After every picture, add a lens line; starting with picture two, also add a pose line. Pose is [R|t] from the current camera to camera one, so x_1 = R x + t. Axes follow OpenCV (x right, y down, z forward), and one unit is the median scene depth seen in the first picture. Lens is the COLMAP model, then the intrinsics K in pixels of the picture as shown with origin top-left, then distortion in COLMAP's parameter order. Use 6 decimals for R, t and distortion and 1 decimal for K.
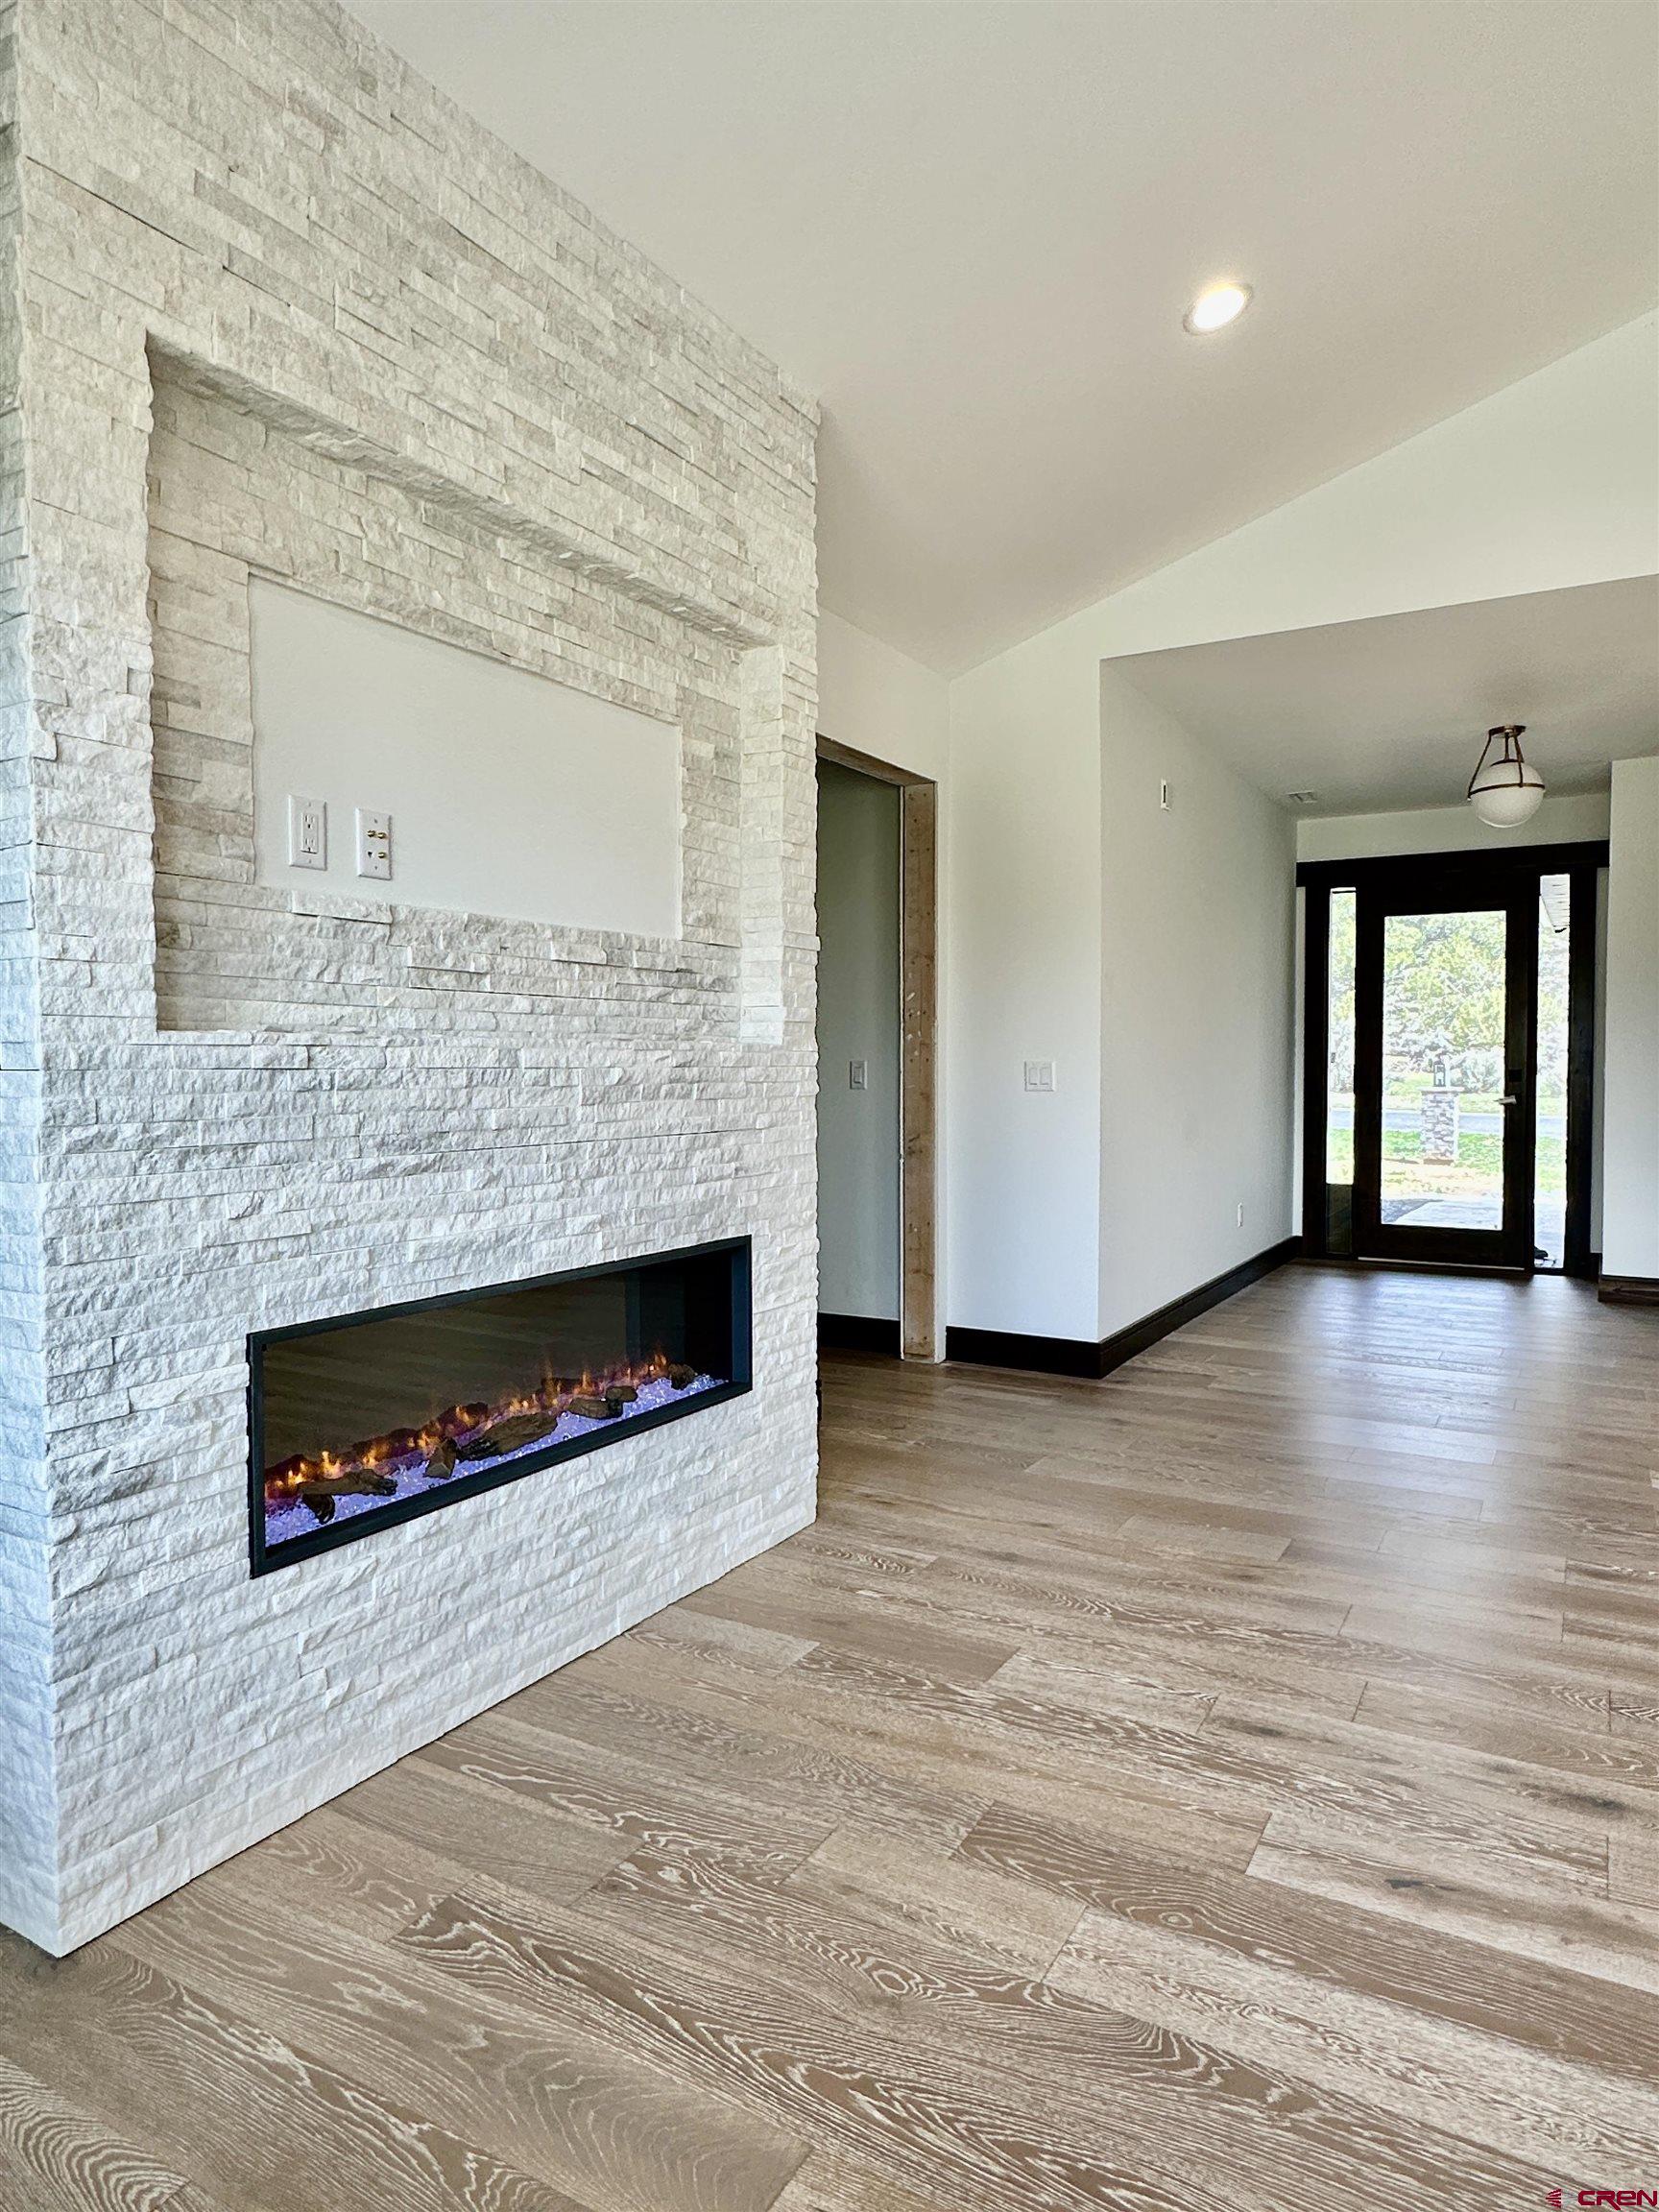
lens RADIAL K [[1358.2, 0, 828.8], [0, 1358.2, 1094.3], [0, 0, 1]] dist [0.003173, 0.000576]
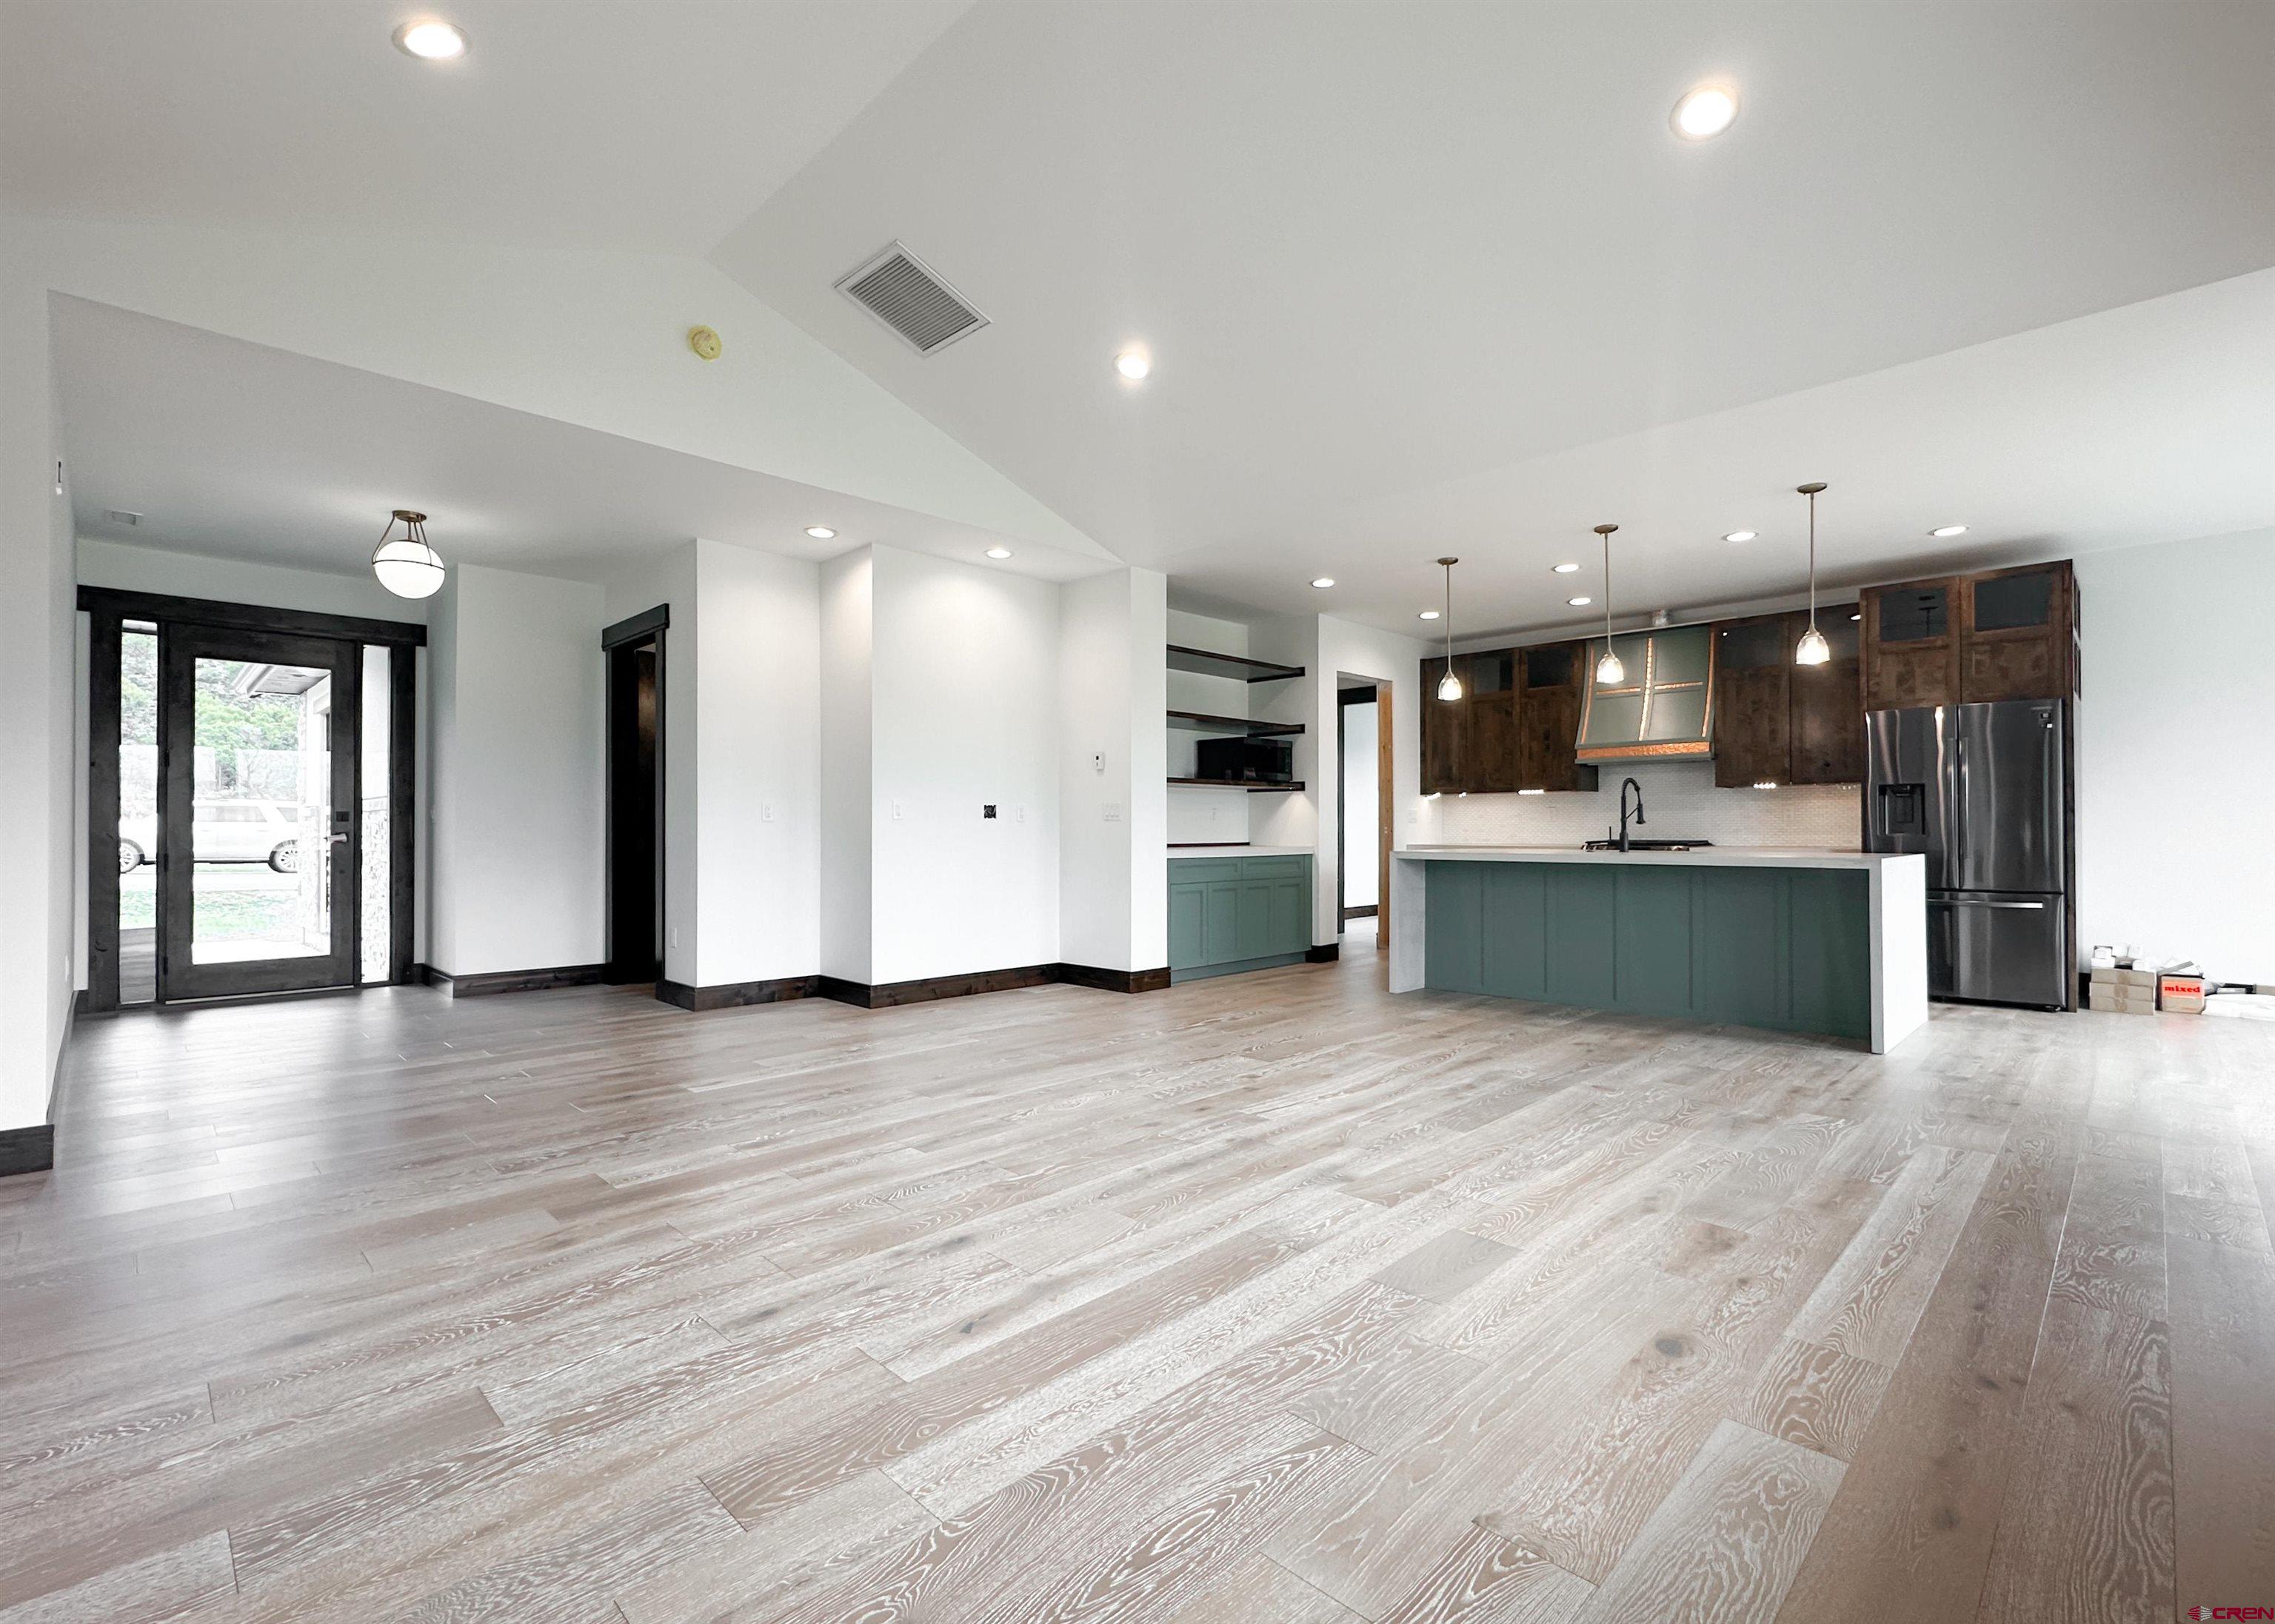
lens RADIAL K [[1015.9, 0, 1148.7], [0, 1015.9, 826.3], [0, 0, 1]] dist [-0.000167, 0.000485]
pose [[0.249754, 0.004927, 0.968297, -0.462311], [0.021034, 0.999724, -0.010512, 0.053441], [-0.968081, 0.022992, 0.249581, 0.434200]]
